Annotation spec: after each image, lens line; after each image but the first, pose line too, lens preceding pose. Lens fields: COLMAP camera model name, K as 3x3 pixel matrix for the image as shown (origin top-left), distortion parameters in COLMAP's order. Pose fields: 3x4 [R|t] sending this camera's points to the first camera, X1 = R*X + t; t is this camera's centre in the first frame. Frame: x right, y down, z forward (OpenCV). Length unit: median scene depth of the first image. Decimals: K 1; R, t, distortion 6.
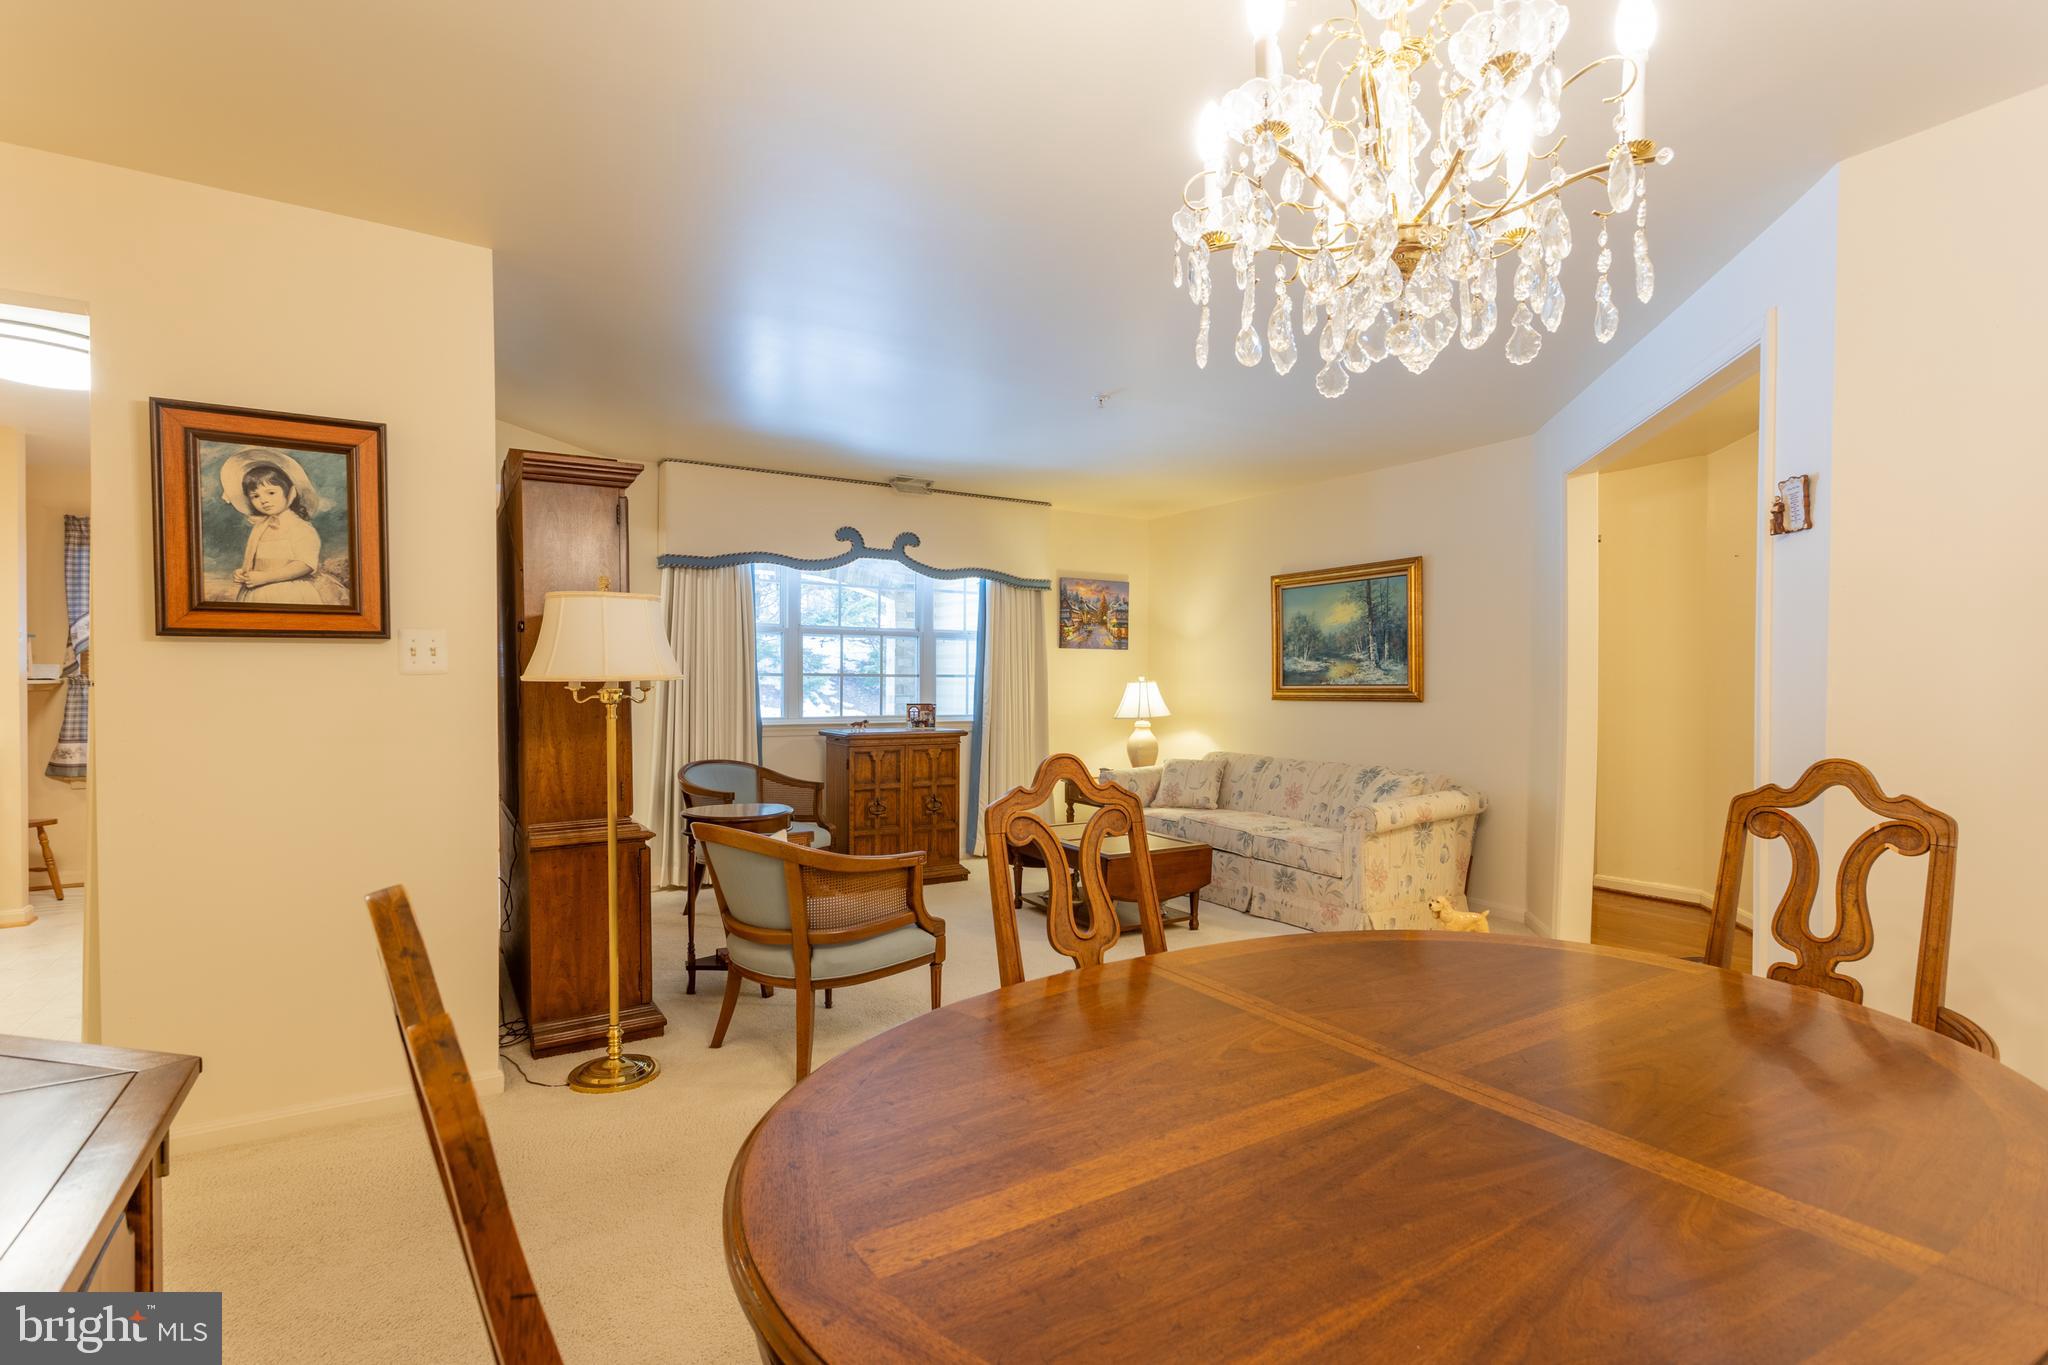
lens RADIAL K [[968.4, 0, 1031.2], [0, 968.4, 691.6], [0, 0, 1]] dist [0.000051, 0.000444]
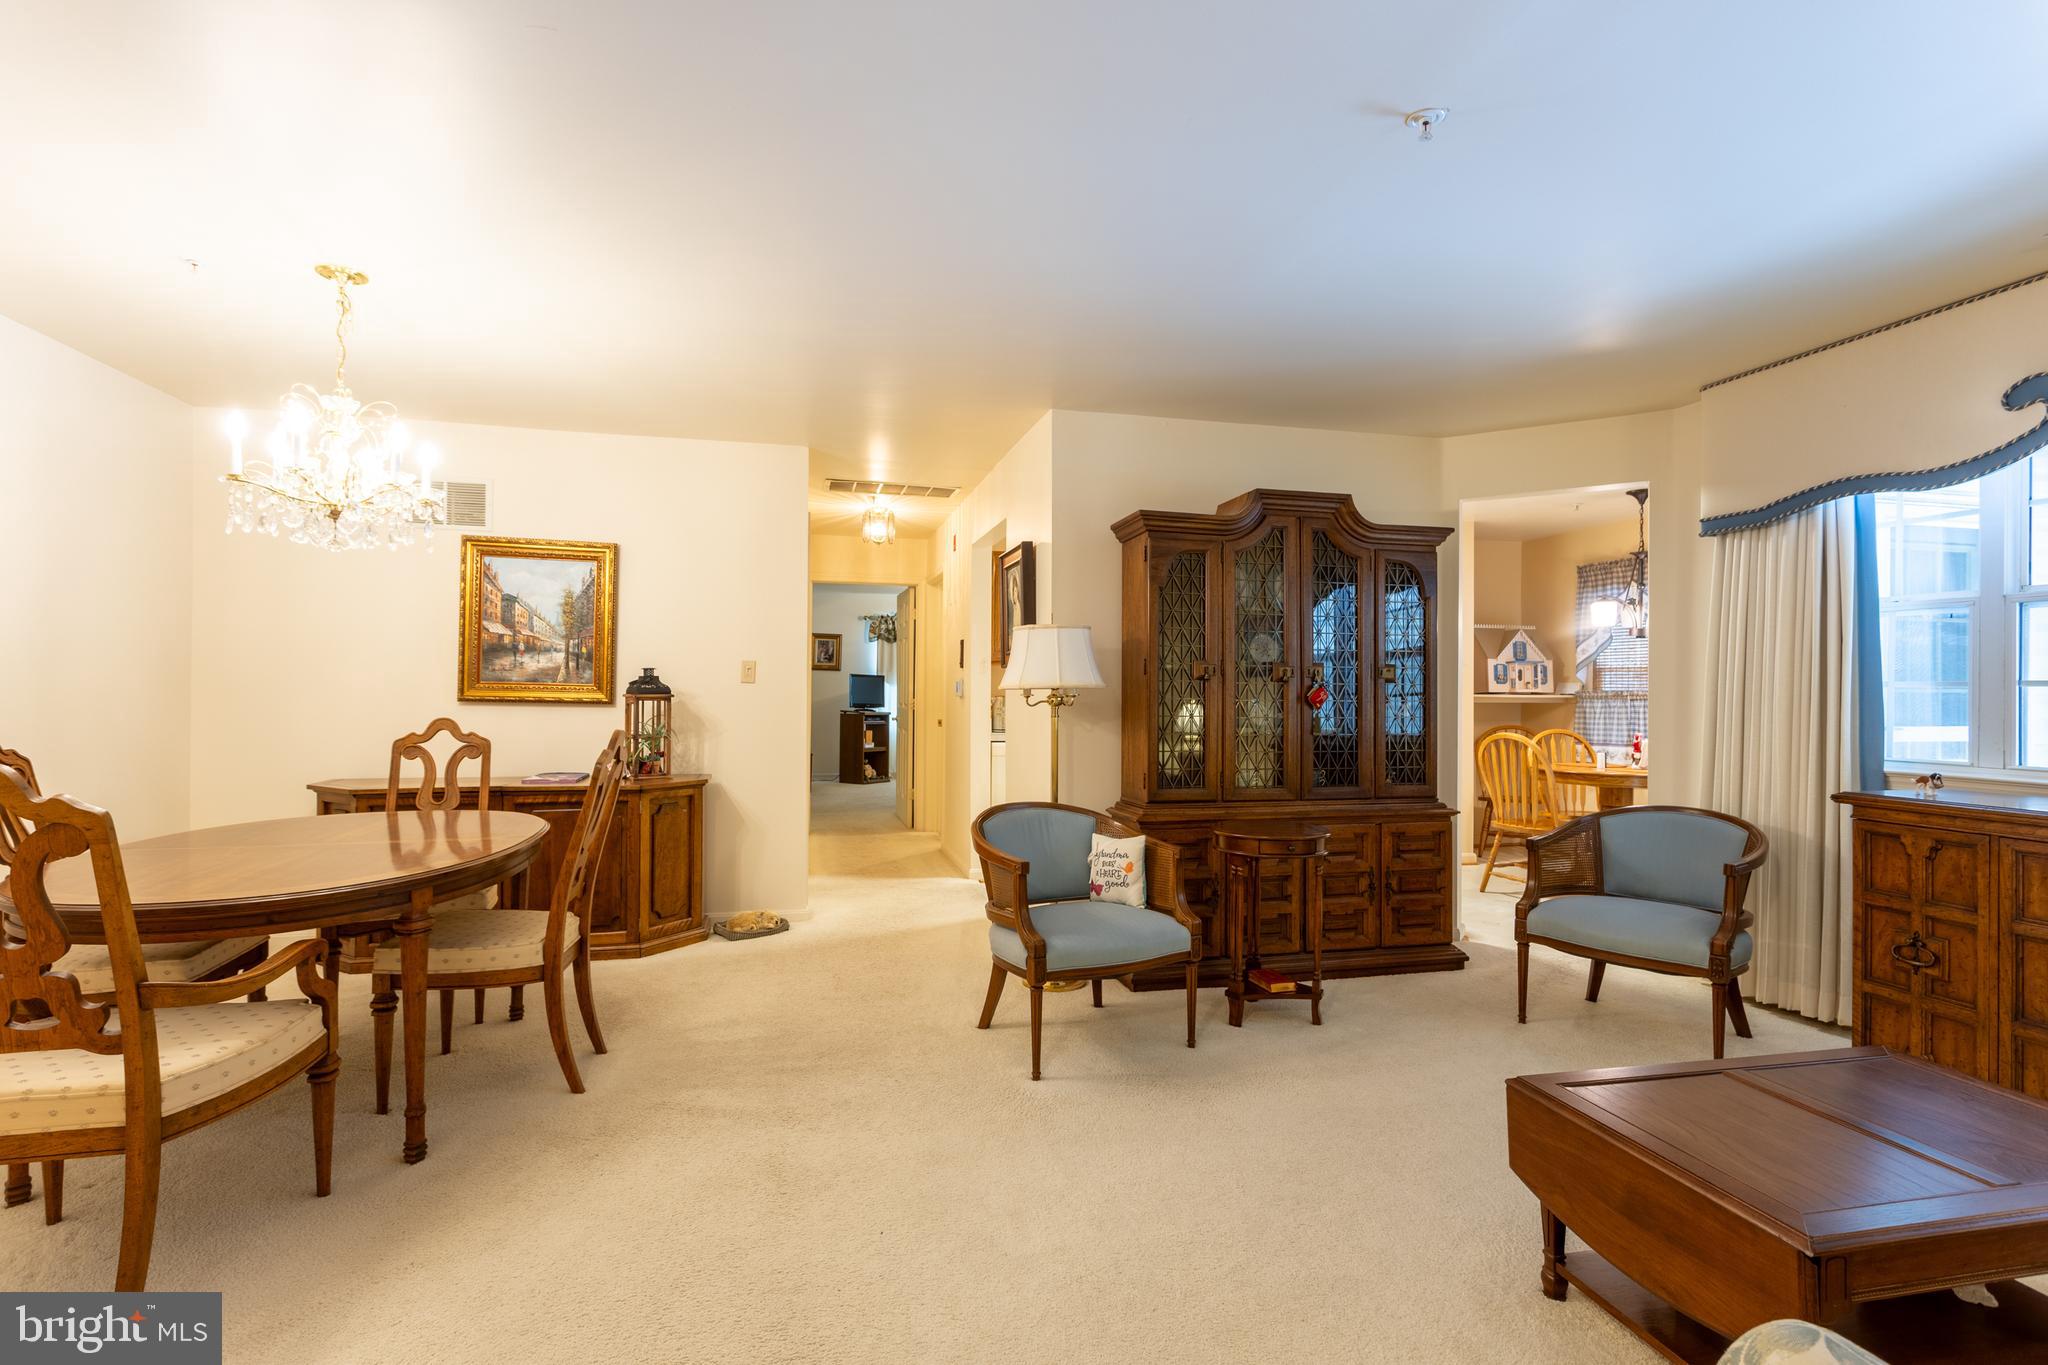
lens RADIAL K [[968.4, 0, 1021.1], [0, 968.4, 687.4], [0, 0, 1]] dist [0.000051, 0.000444]
pose [[-0.318980, -0.008364, -0.947725, 0.449370], [-0.018078, 0.999833, -0.002739, -0.004829], [0.947589, 0.016259, -0.319078, 0.716091]]
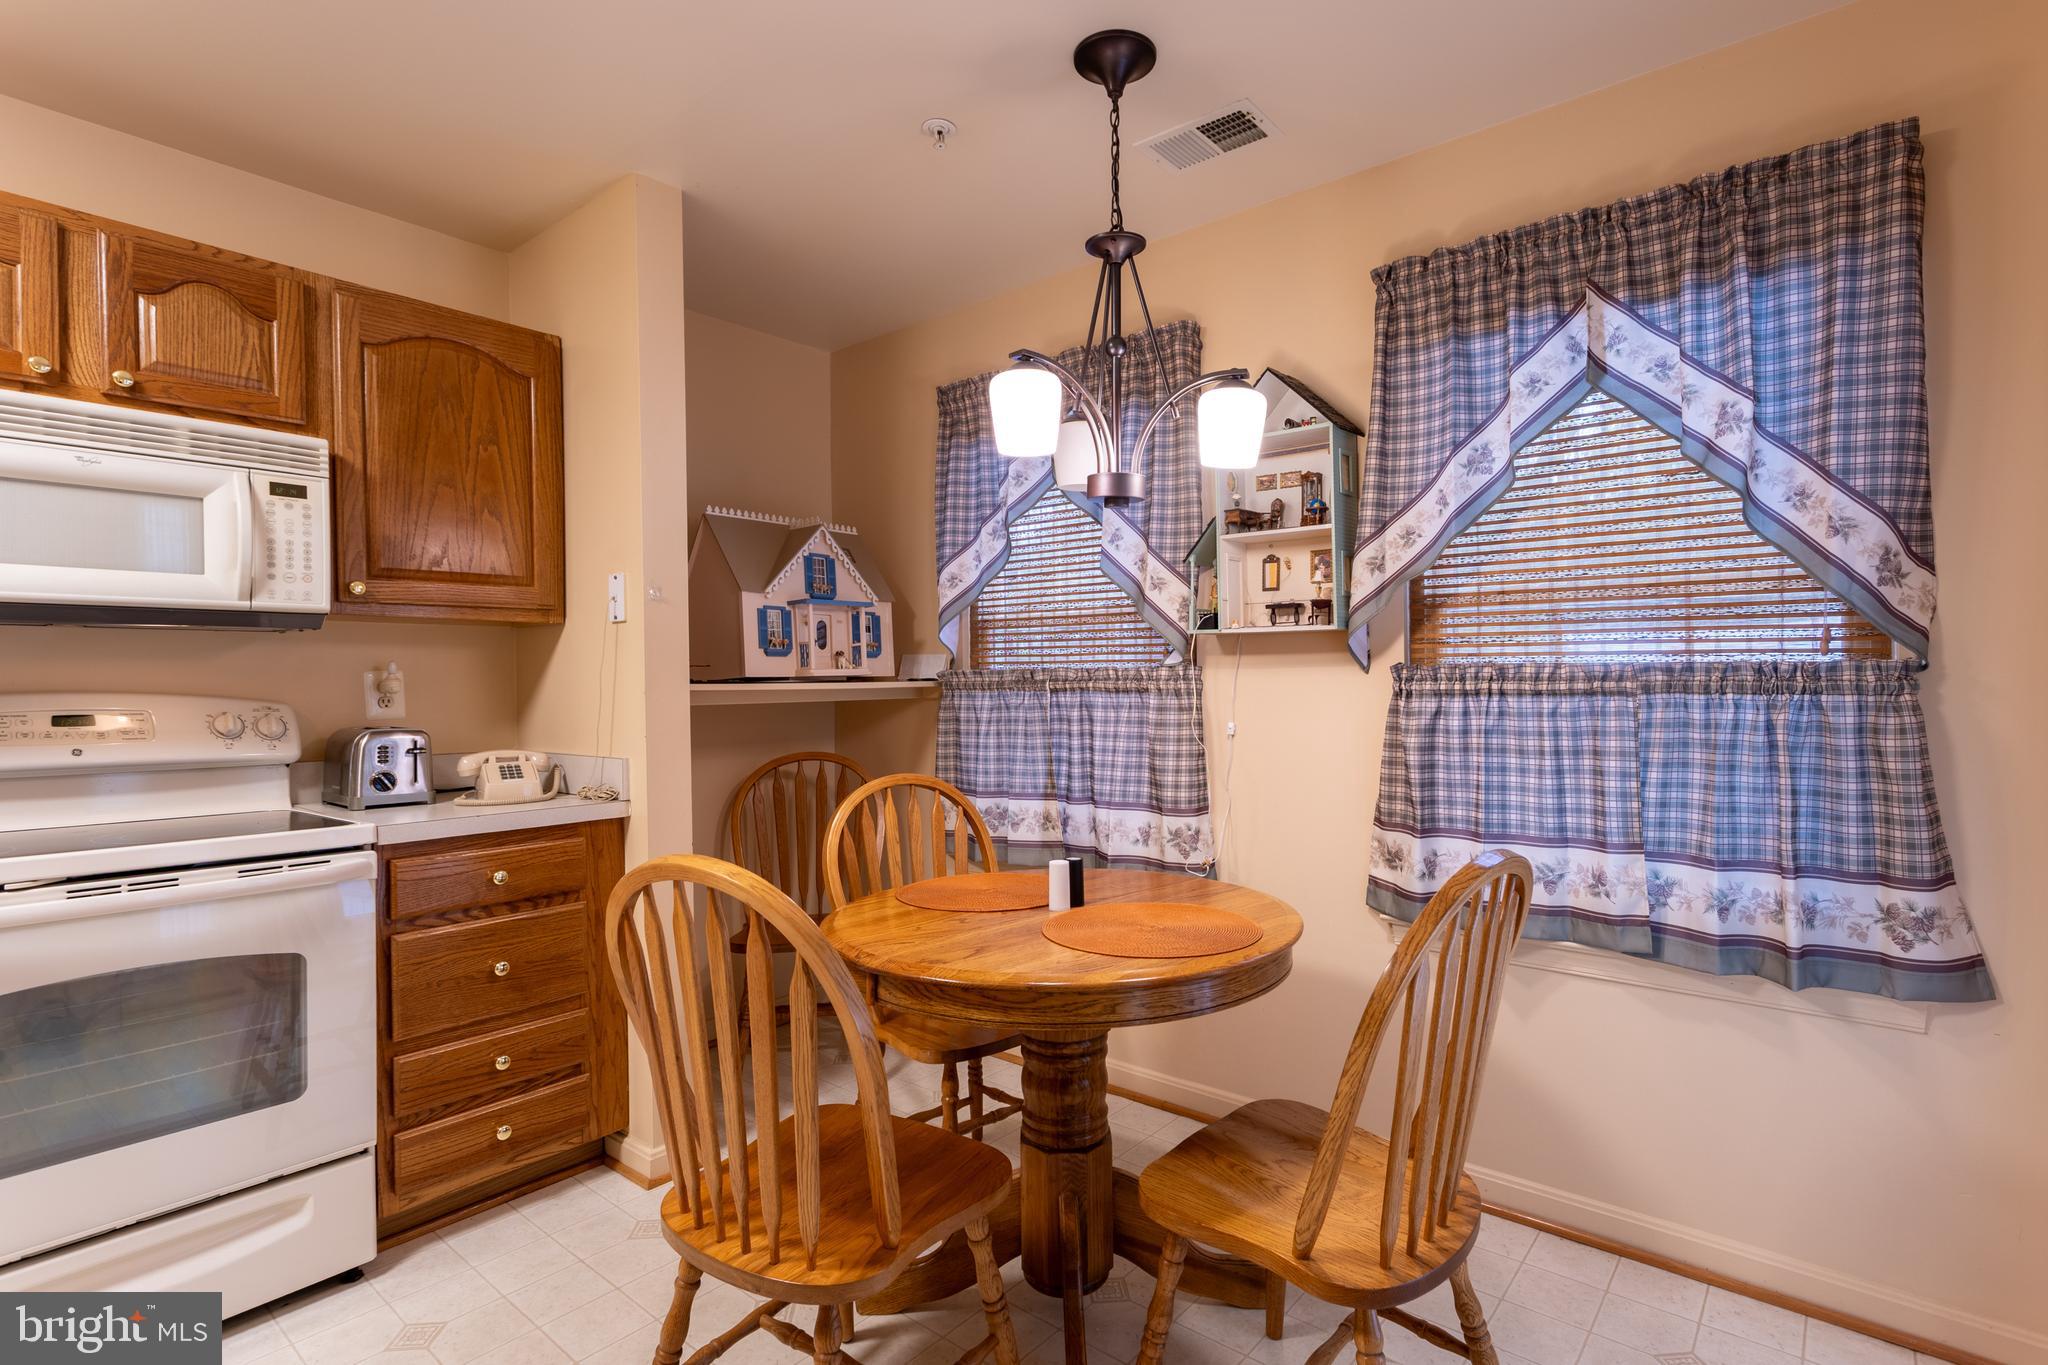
lens RADIAL K [[997.4, 0, 1063.3], [0, 997.4, 687.8], [0, 0, 1]] dist [0.007250, 0.000087]
pose [[0.328147, 0.004350, -0.944617, -0.422941], [-0.001169, 0.999991, 0.004199, -0.010130], [0.944626, -0.000273, 0.328149, 0.880077]]
